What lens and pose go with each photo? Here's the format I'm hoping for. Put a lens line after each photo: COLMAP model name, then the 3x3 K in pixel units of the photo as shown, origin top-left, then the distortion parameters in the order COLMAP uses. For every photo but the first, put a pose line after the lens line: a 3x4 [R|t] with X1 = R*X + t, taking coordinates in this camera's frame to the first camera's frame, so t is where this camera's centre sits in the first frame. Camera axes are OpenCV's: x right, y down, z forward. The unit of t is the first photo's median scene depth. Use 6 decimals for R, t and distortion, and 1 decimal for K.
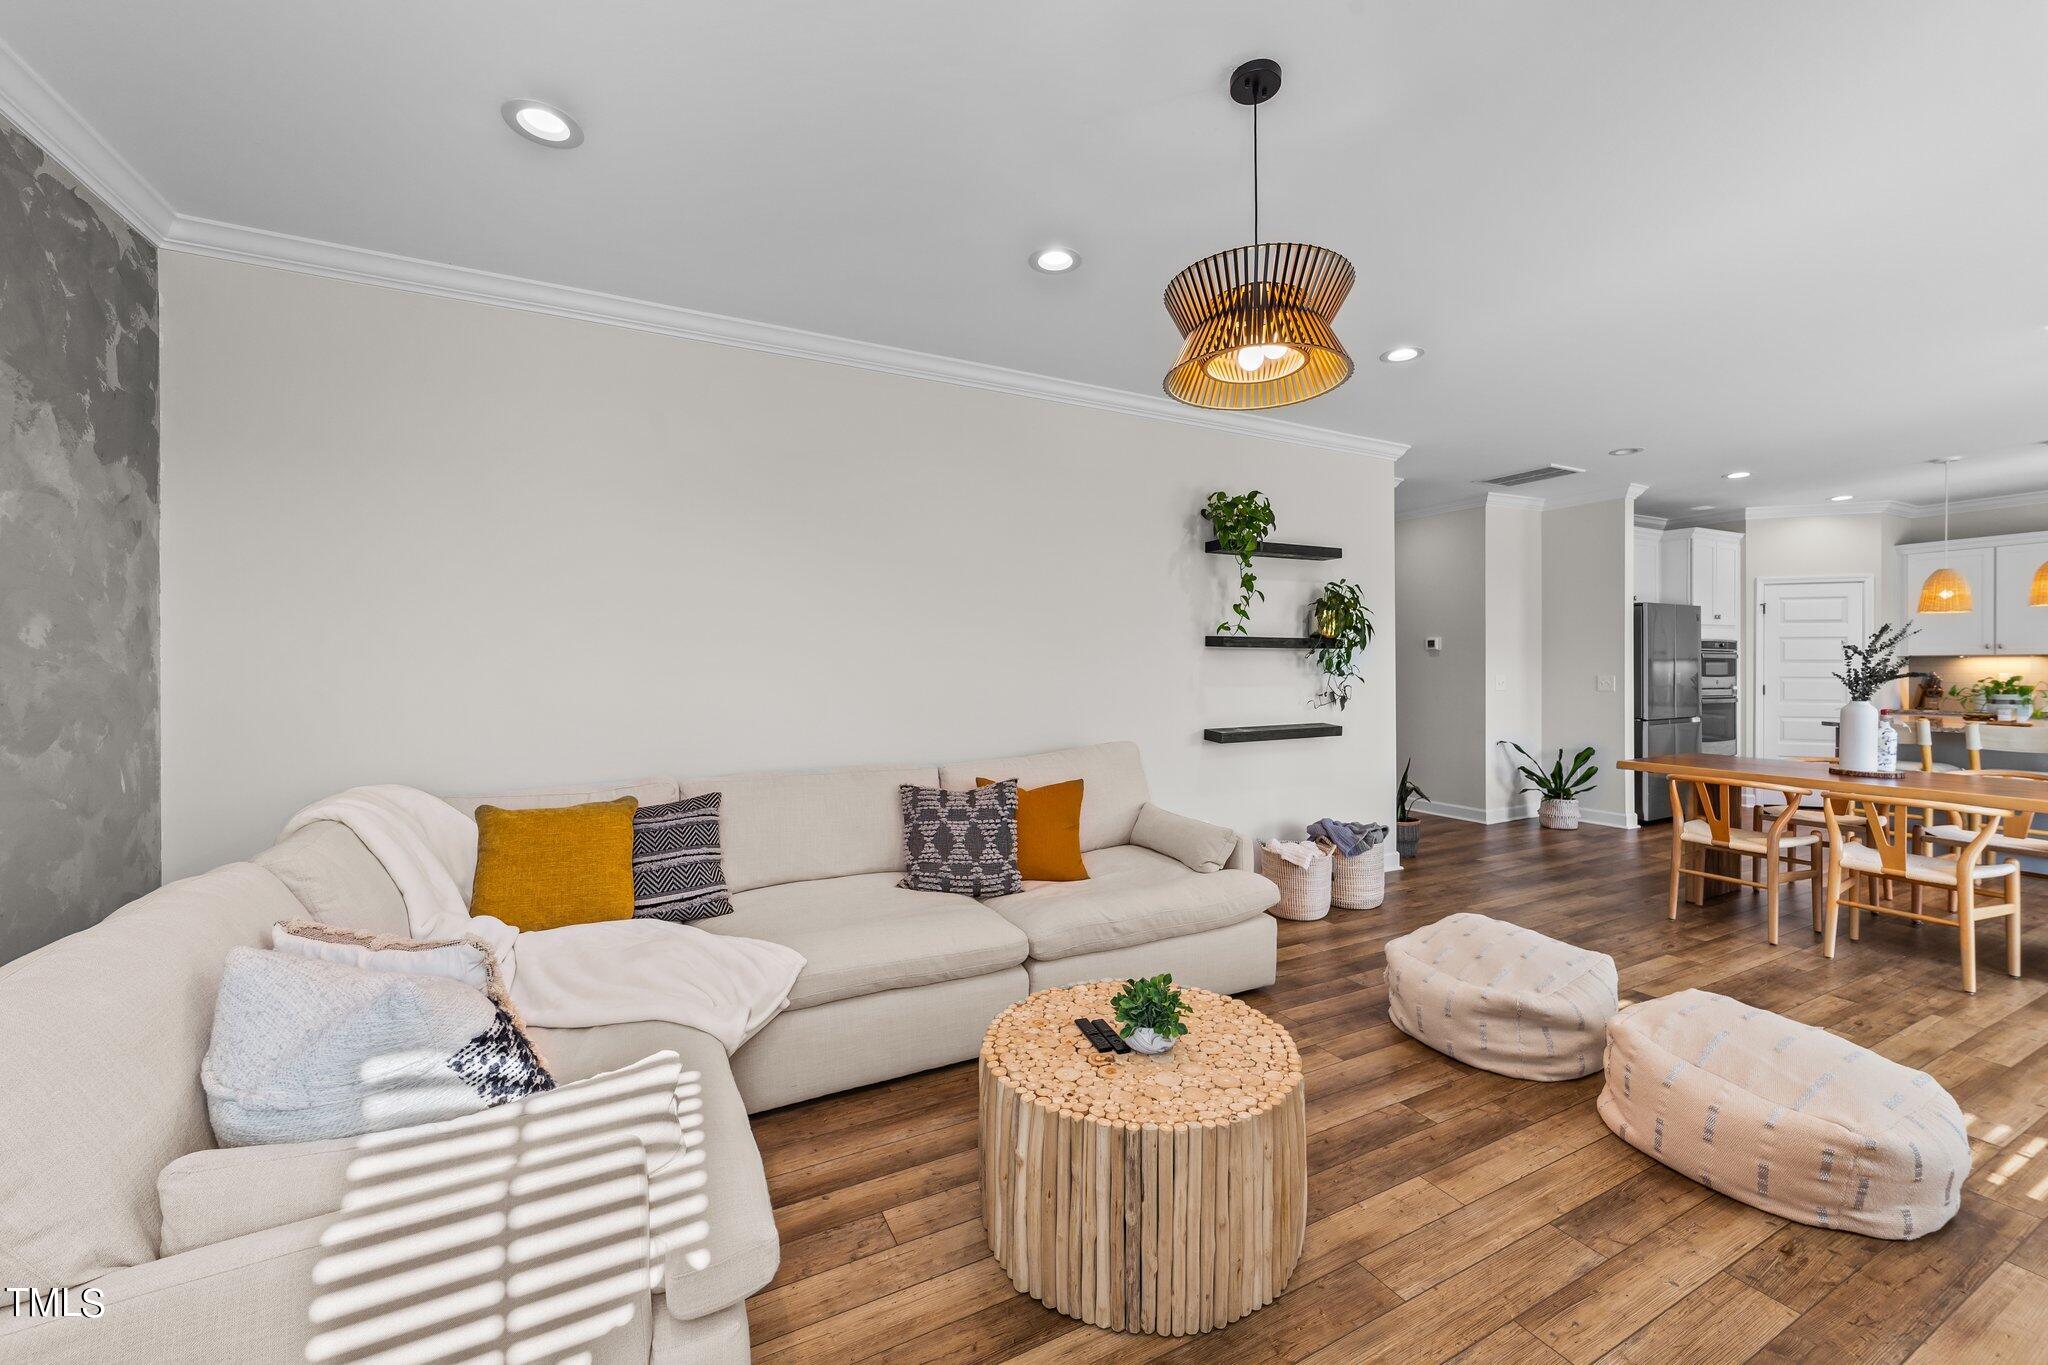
lens RADIAL K [[783.5, 0, 1029.3], [0, 783.5, 673.1], [0, 0, 1]] dist [-0.018003, 0.009954]
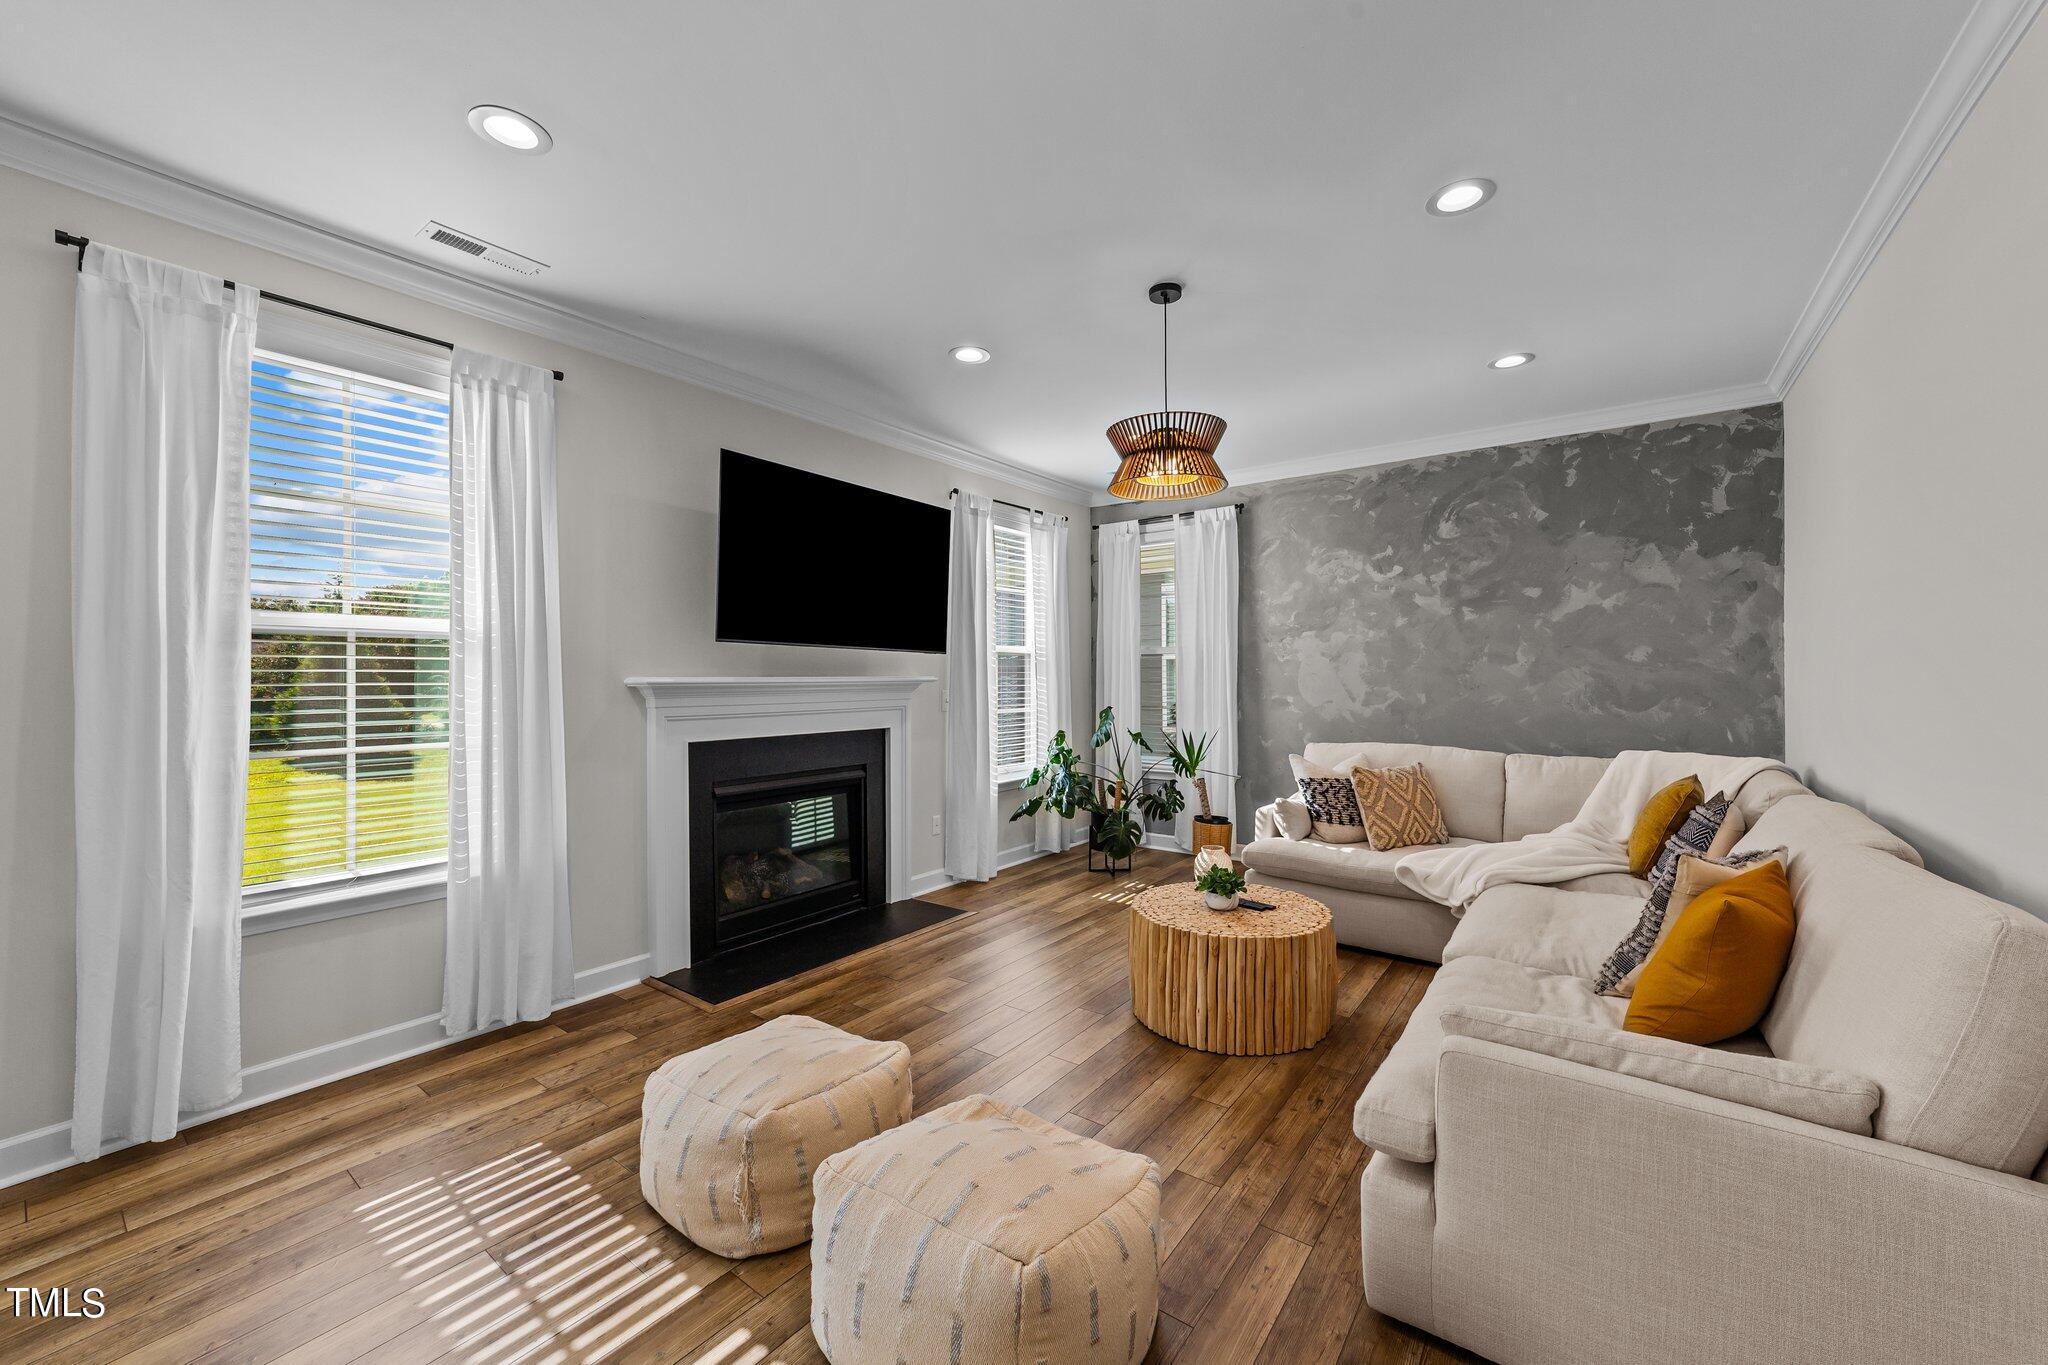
lens RADIAL K [[783.5, 0, 1029.3], [0, 783.5, 673.1], [0, 0, 1]] dist [-0.018003, 0.009954]
pose [[-0.895750, 0.007926, -0.444487, 0.360475], [0.004912, 0.999956, 0.007931, -0.007538], [0.444531, 0.004921, -0.895750, 0.666900]]
